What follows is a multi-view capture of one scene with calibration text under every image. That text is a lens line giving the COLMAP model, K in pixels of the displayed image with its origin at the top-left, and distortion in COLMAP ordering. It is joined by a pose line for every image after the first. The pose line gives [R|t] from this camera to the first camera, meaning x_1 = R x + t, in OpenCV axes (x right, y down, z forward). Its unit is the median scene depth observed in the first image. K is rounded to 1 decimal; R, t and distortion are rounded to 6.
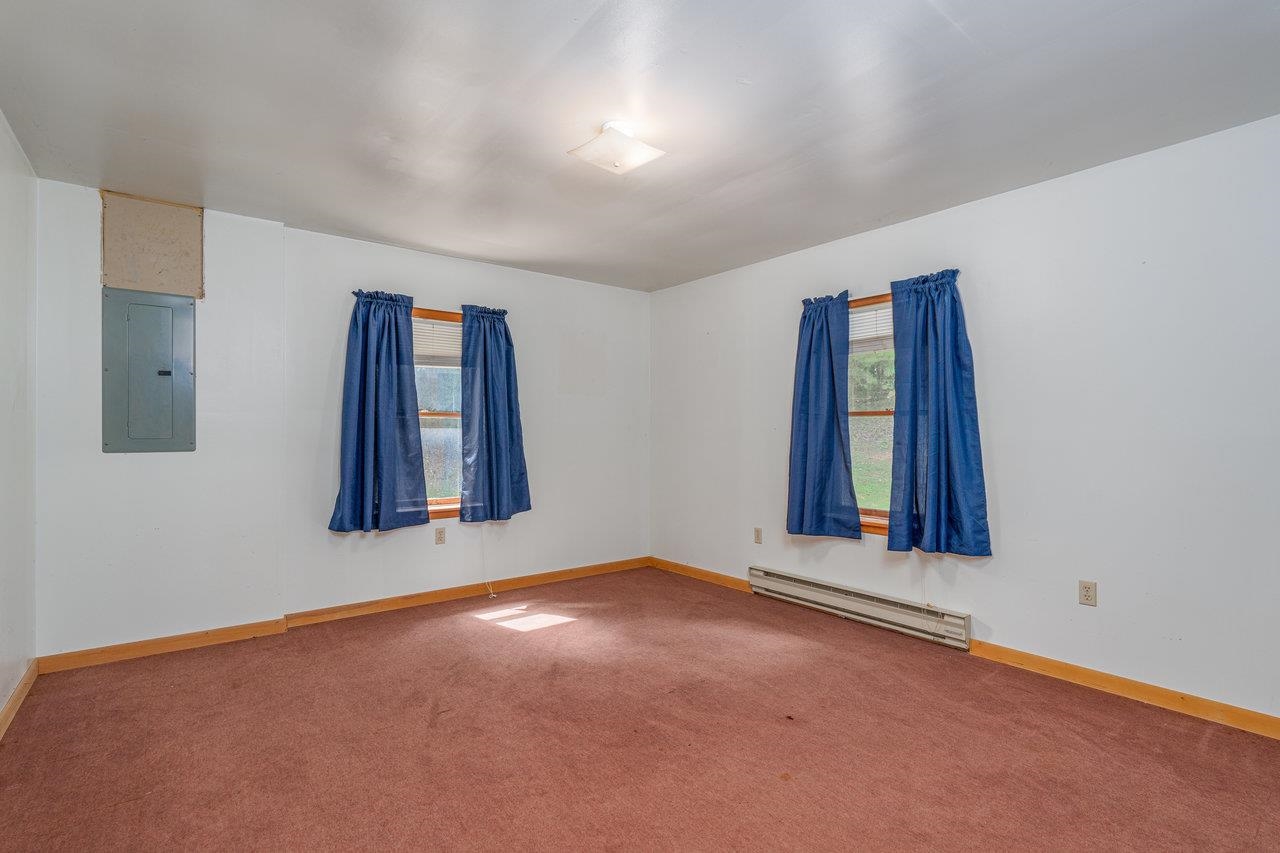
lens RADIAL K [[607.5, 0, 645.1], [0, 607.5, 427.8], [0, 0, 1]] dist [-0.018453, 0.000207]
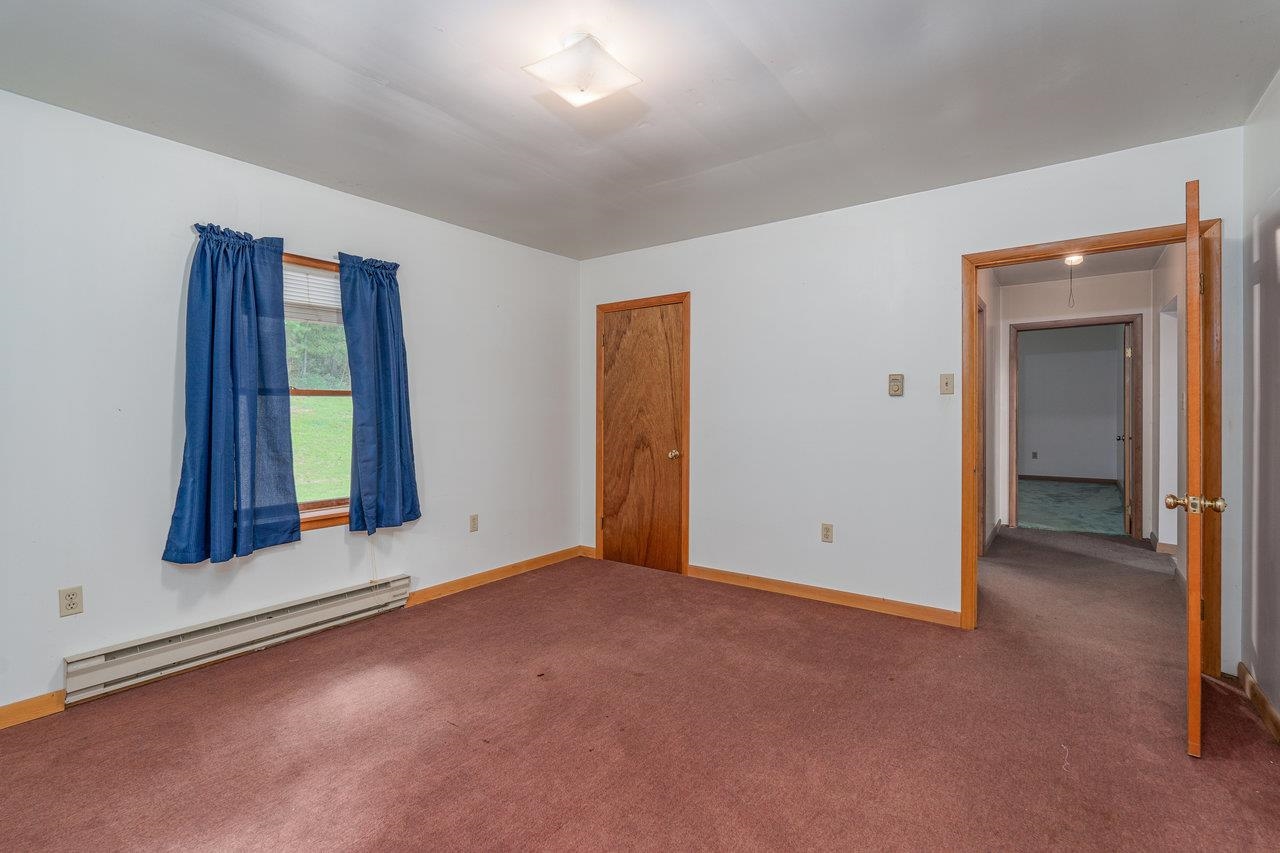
lens RADIAL K [[586.0, 0, 644.5], [0, 586.0, 420.0], [0, 0, 1]] dist [-0.001973, -0.000096]
pose [[-0.270064, -0.016667, 0.962698, -0.562664], [0.001032, 0.999845, 0.017600, 0.001751], [-0.962842, 0.005747, -0.270005, 0.757800]]
